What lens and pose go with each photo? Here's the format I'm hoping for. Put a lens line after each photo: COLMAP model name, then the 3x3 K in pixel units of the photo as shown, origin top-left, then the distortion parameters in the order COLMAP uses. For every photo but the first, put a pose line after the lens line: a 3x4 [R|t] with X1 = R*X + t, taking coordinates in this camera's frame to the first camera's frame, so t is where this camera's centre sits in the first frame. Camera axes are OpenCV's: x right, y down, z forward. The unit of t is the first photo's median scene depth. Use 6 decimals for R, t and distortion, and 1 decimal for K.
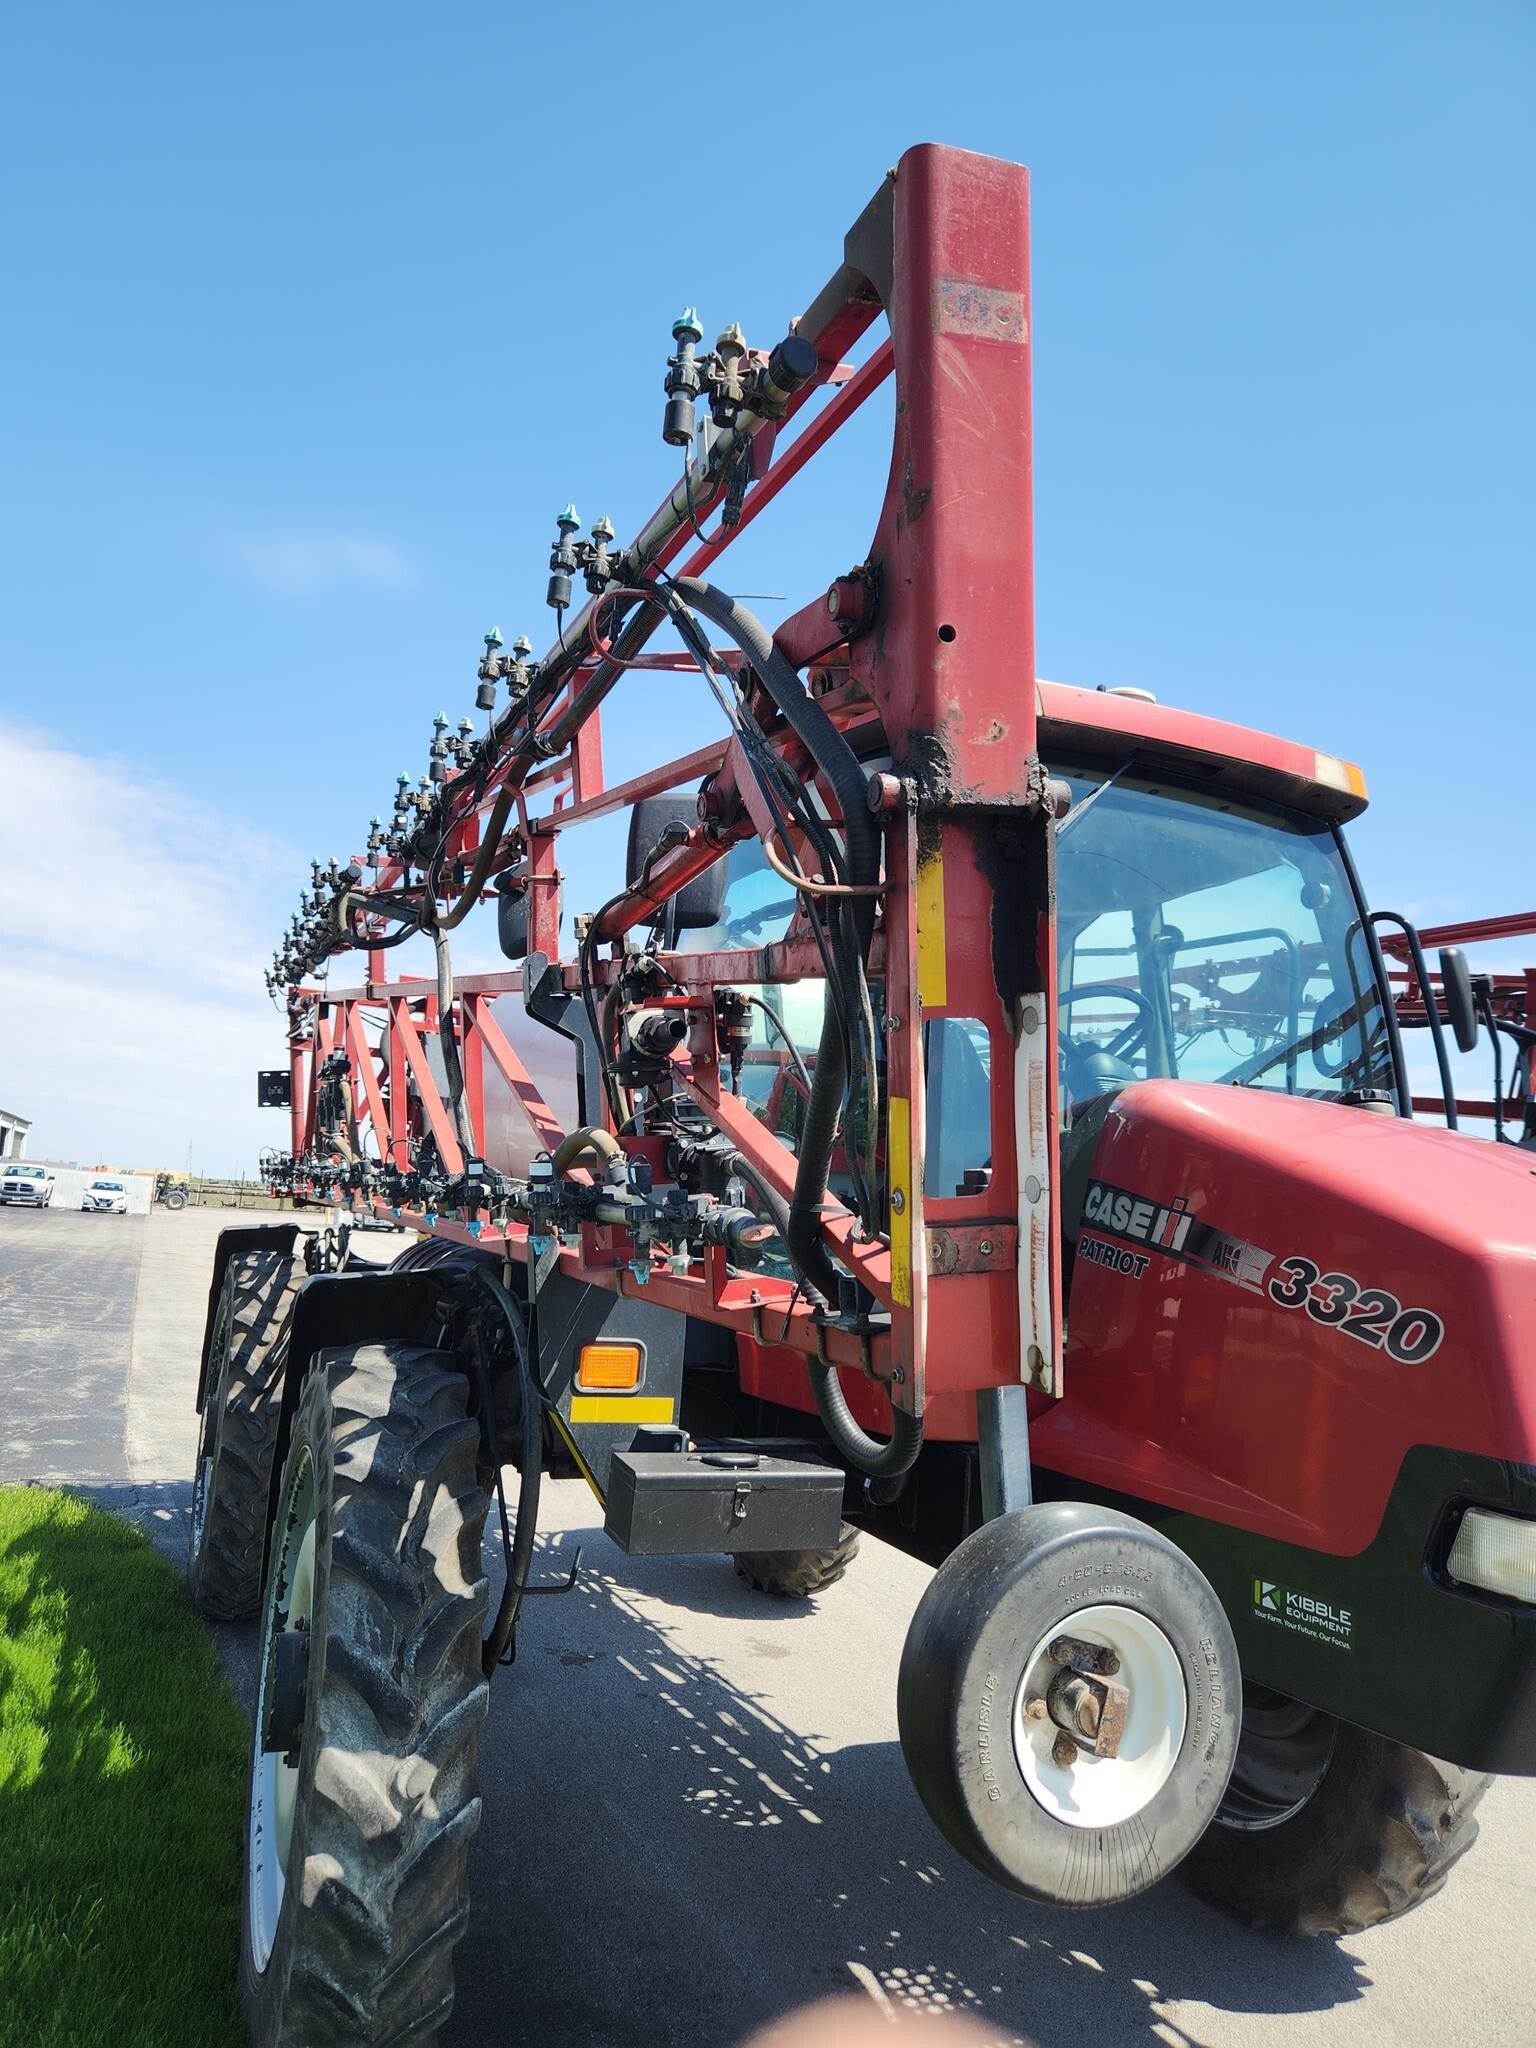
lens RADIAL K [[1364.6, 0, 744.7], [0, 1364.6, 1030.4], [0, 0, 1]] dist [0.068763, -0.059935]
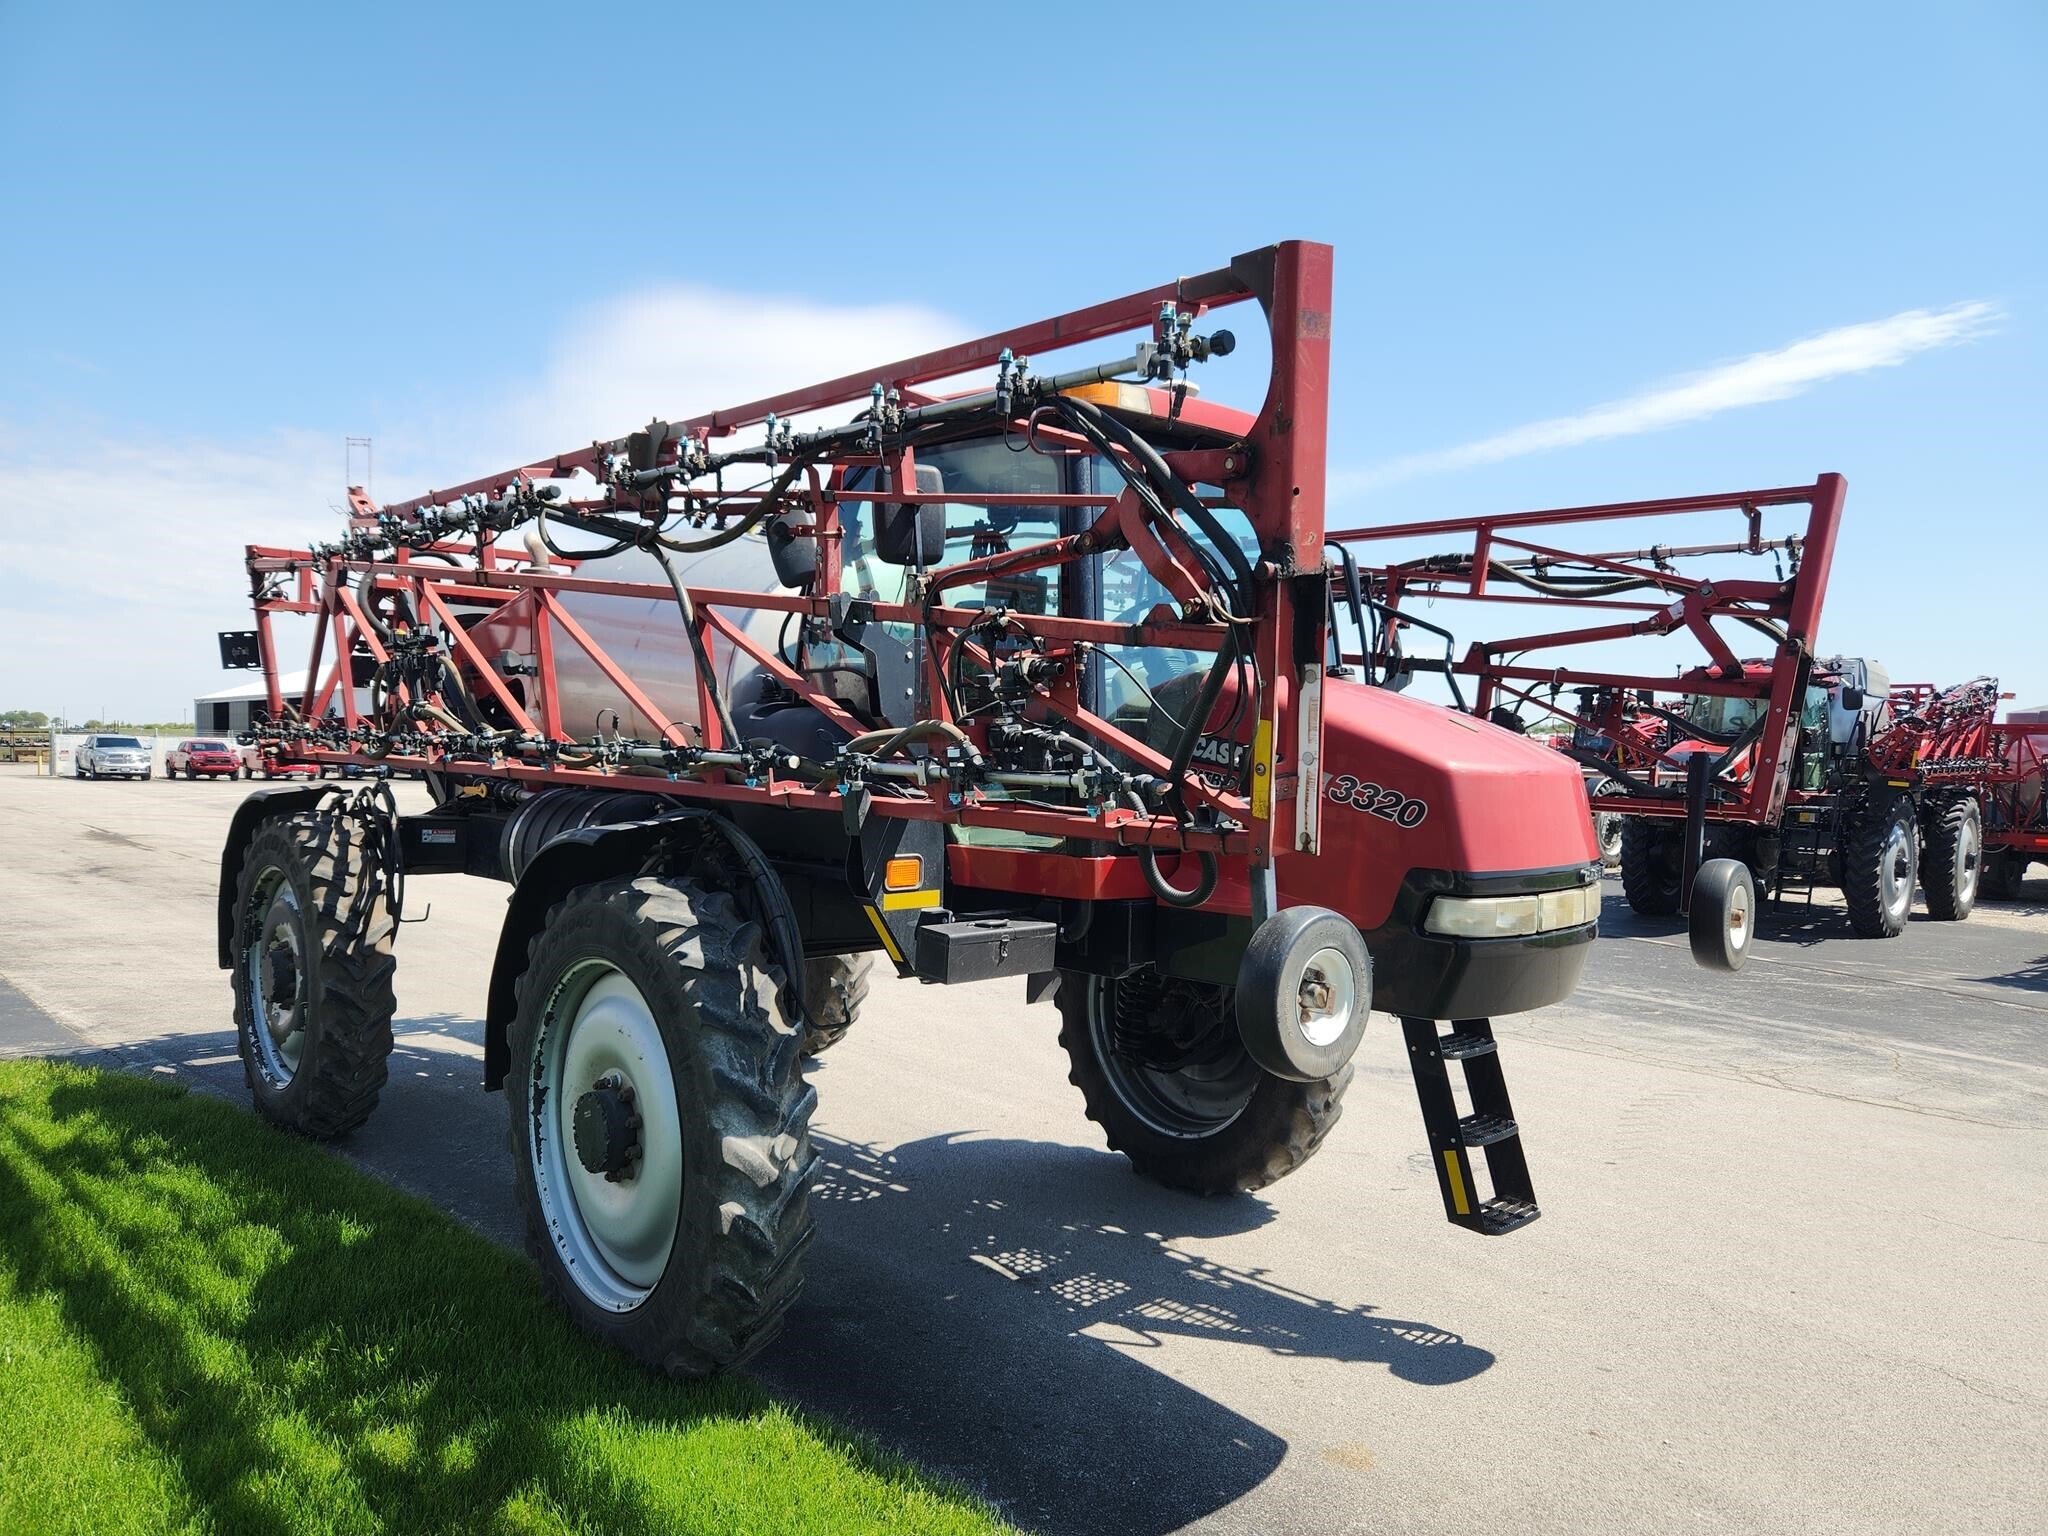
lens RADIAL K [[1366.9, 0, 1023.3], [0, 1366.9, 786.5], [0, 0, 1]] dist [0.066873, -0.060751]
pose [[0.939656, -0.064563, 0.335974, -0.462129], [0.003845, 0.983963, 0.178332, -0.110036], [-0.342100, -0.166279, 0.924835, -0.397450]]
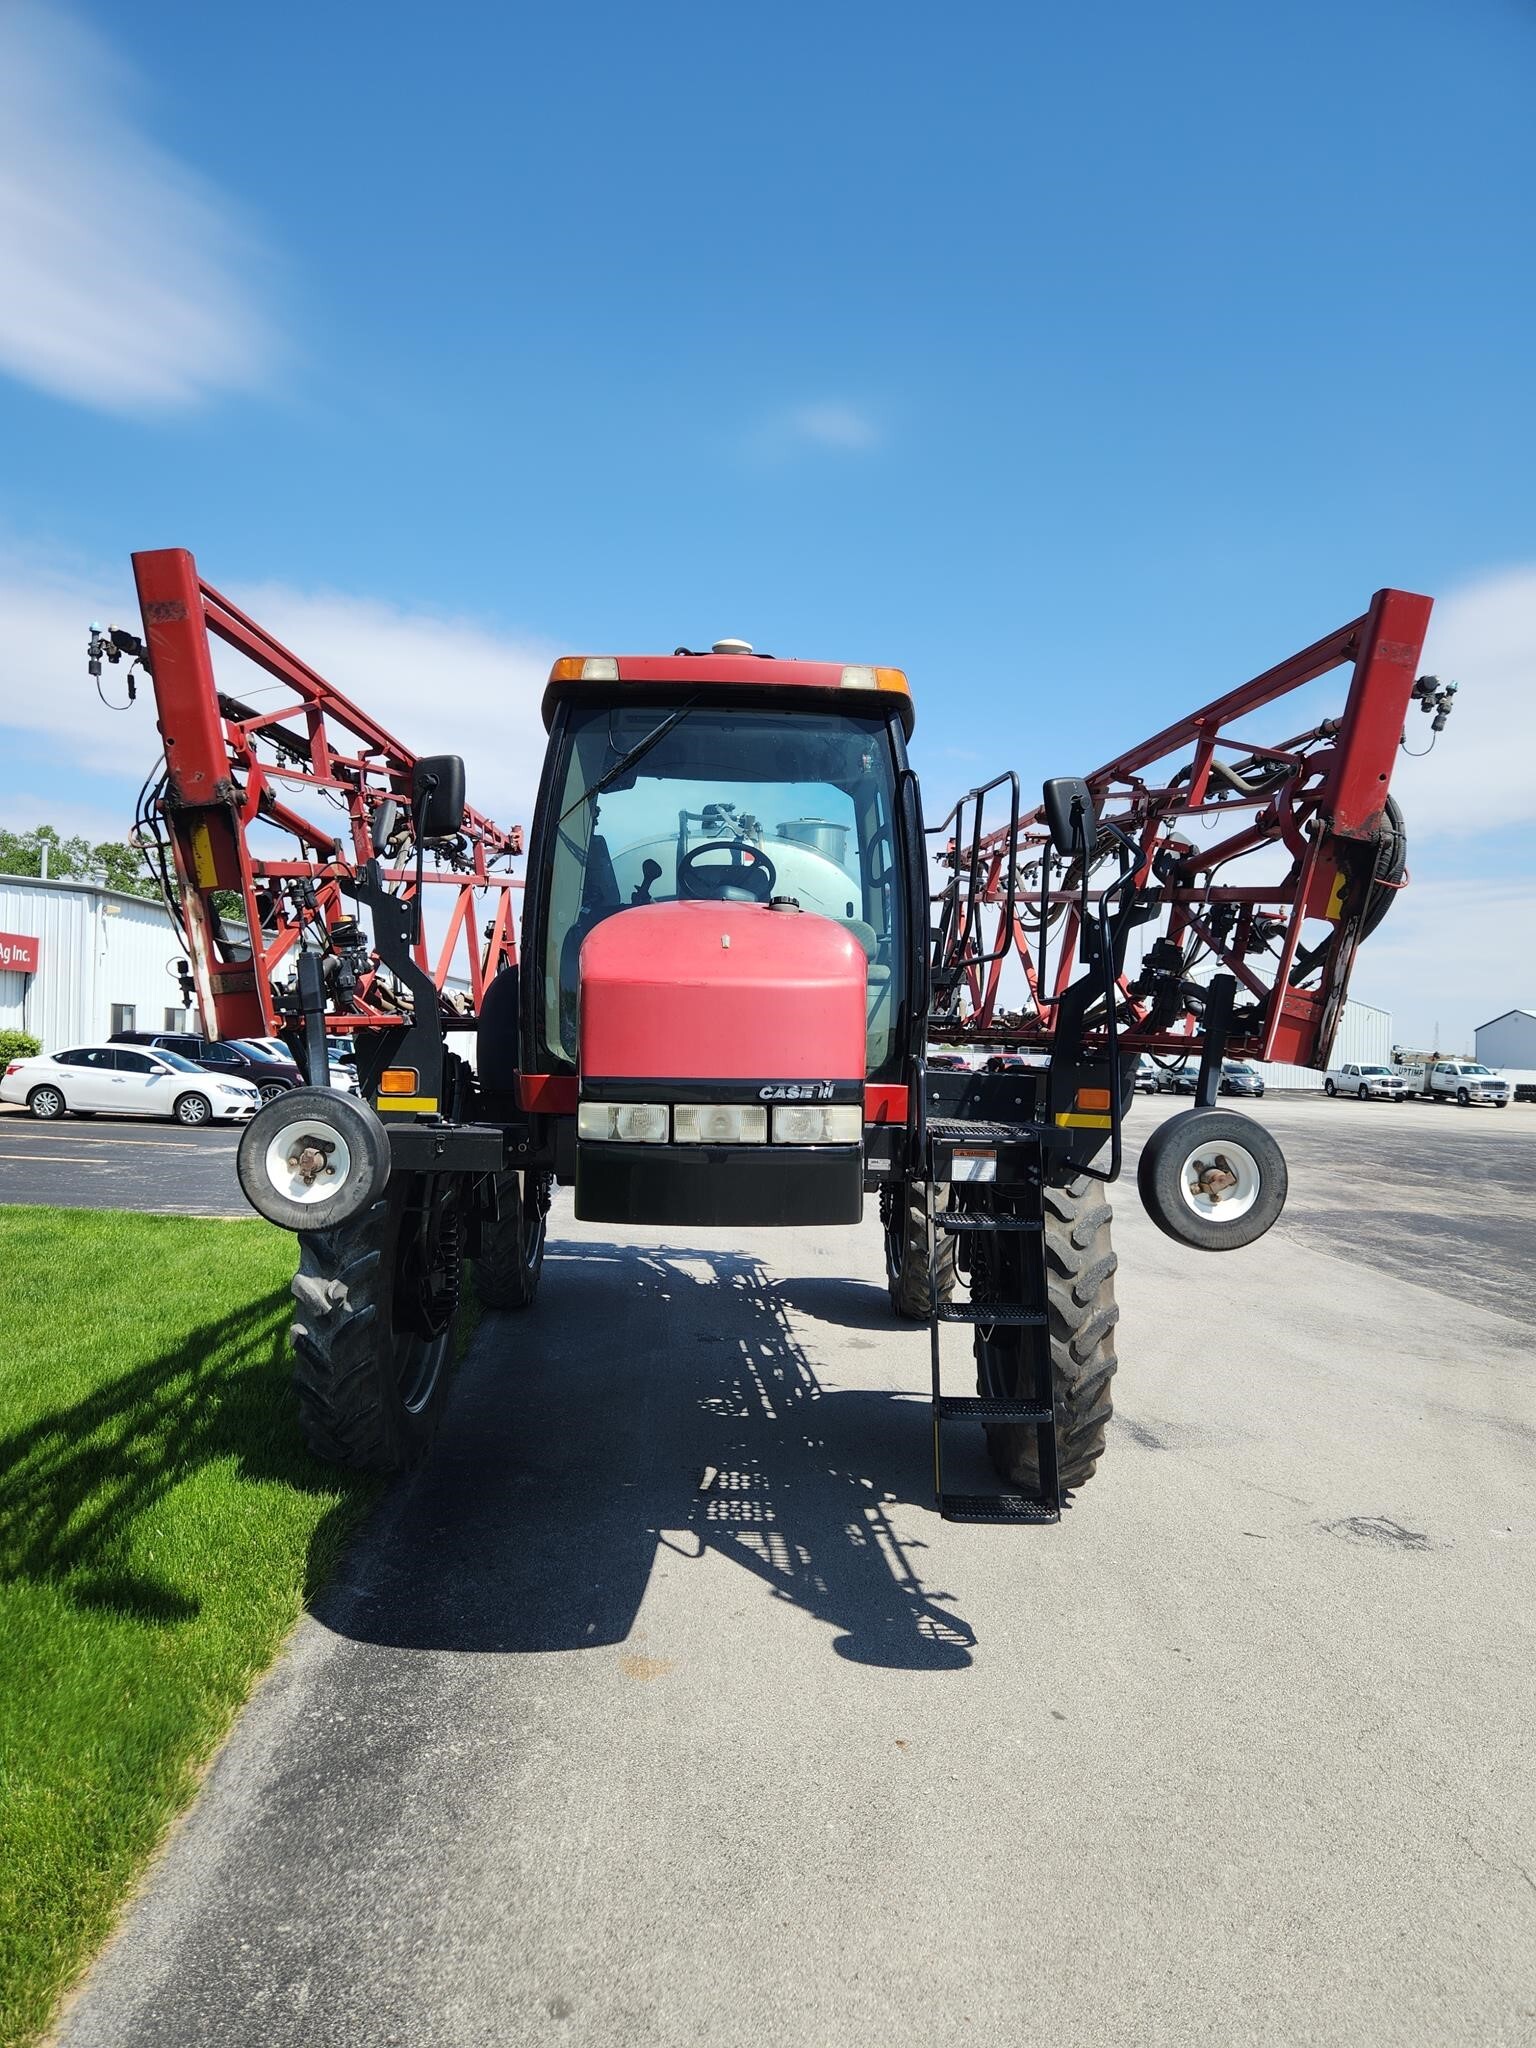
lens RADIAL K [[1366.9, 0, 764.7], [0, 1366.9, 1044.5], [0, 0, 1]] dist [0.066873, -0.060751]
pose [[0.927063, -0.046780, -0.371975, 1.040584], [0.088967, 0.991294, 0.097063, 0.059296], [0.364196, -0.123077, 0.923154, -0.520774]]
